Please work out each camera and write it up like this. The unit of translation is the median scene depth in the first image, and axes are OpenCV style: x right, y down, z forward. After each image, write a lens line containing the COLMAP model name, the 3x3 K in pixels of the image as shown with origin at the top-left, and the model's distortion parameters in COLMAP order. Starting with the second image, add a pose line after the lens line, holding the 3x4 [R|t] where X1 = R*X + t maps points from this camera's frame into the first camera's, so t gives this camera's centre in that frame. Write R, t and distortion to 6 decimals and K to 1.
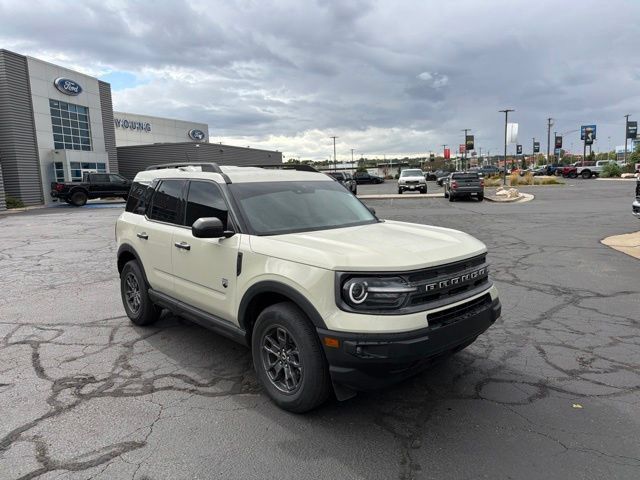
lens RADIAL K [[448.2, 0, 316.0], [0, 448.2, 241.6], [0, 0, 1]] dist [0.063685, -0.075954]
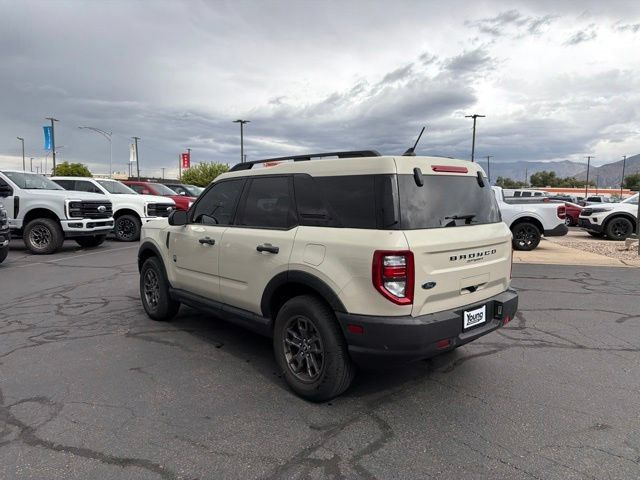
lens RADIAL K [[448.7, 0, 322.8], [0, 448.7, 239.9], [0, 0, 1]] dist [0.063629, -0.079784]
pose [[-0.999870, 0.014633, 0.006737, -0.228750], [0.015810, 0.971630, 0.235976, -0.286607], [-0.003093, 0.236052, -0.971736, 2.343655]]
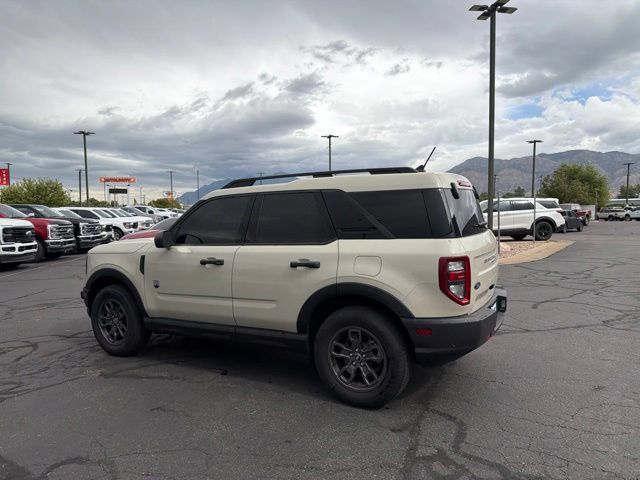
lens RADIAL K [[448.7, 0, 322.8], [0, 448.7, 239.9], [0, 0, 1]] dist [0.063629, -0.079784]
pose [[-0.946003, 0.062014, -0.318171, 0.128028], [-0.004433, 0.978964, 0.203987, -0.290655], [0.324128, 0.194383, -0.925827, 2.311821]]
